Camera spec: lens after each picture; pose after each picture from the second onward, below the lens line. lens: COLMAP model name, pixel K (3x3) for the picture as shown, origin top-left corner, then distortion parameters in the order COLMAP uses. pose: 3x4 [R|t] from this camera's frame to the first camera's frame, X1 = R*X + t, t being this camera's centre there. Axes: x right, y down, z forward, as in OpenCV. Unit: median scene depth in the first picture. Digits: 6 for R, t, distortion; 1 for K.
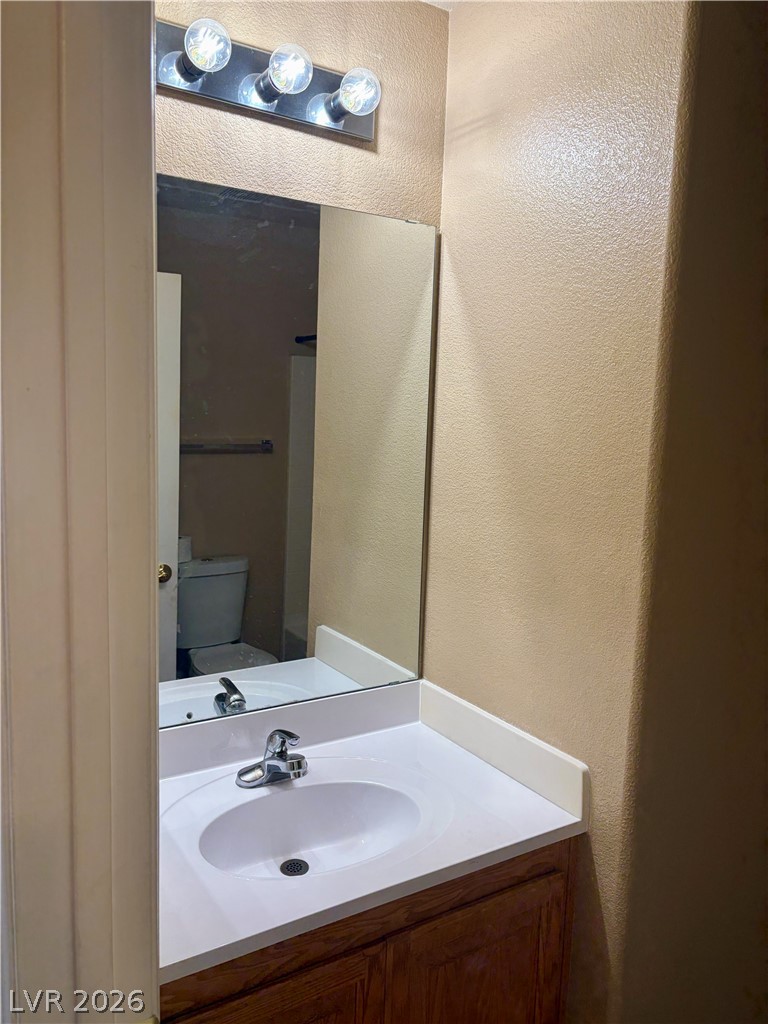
lens RADIAL K [[772.4, 0, 384.5], [0, 772.4, 513.0], [0, 0, 1]] dist [0.042498, -0.046409]
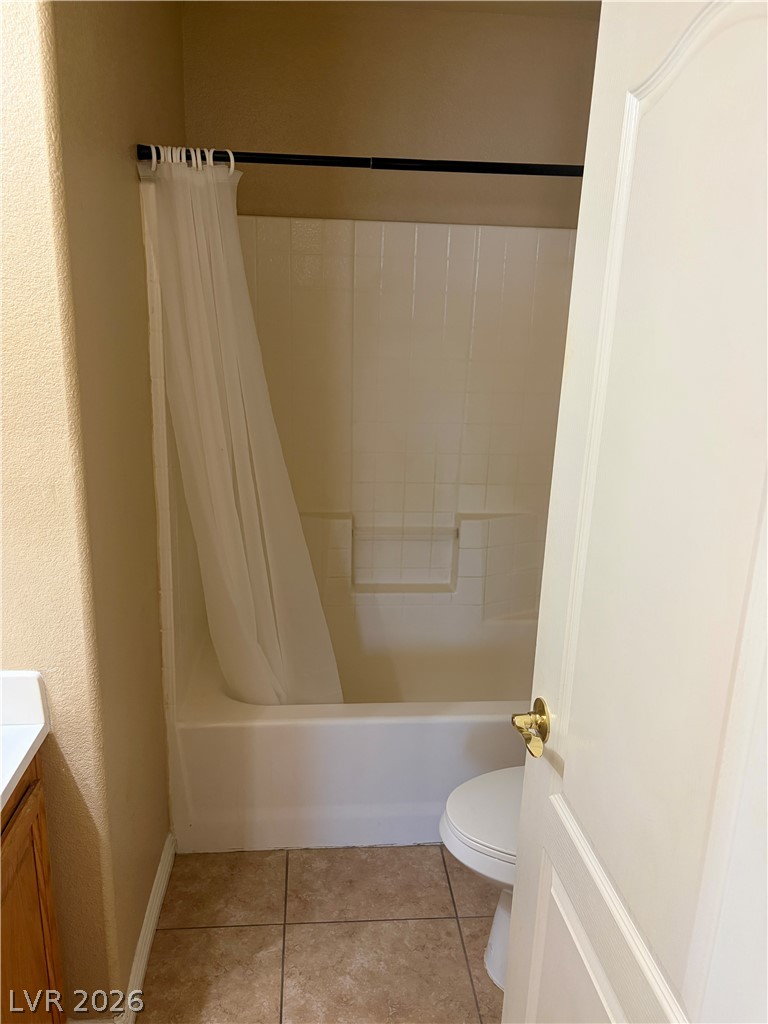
lens RADIAL K [[772.4, 0, 384.9], [0, 772.4, 513.7], [0, 0, 1]] dist [0.042498, -0.046409]
pose [[0.474703, -0.271582, 0.837198, -0.320112], [0.102883, 0.961805, 0.253667, -0.075837], [-0.874112, -0.034283, 0.484513, 0.156657]]
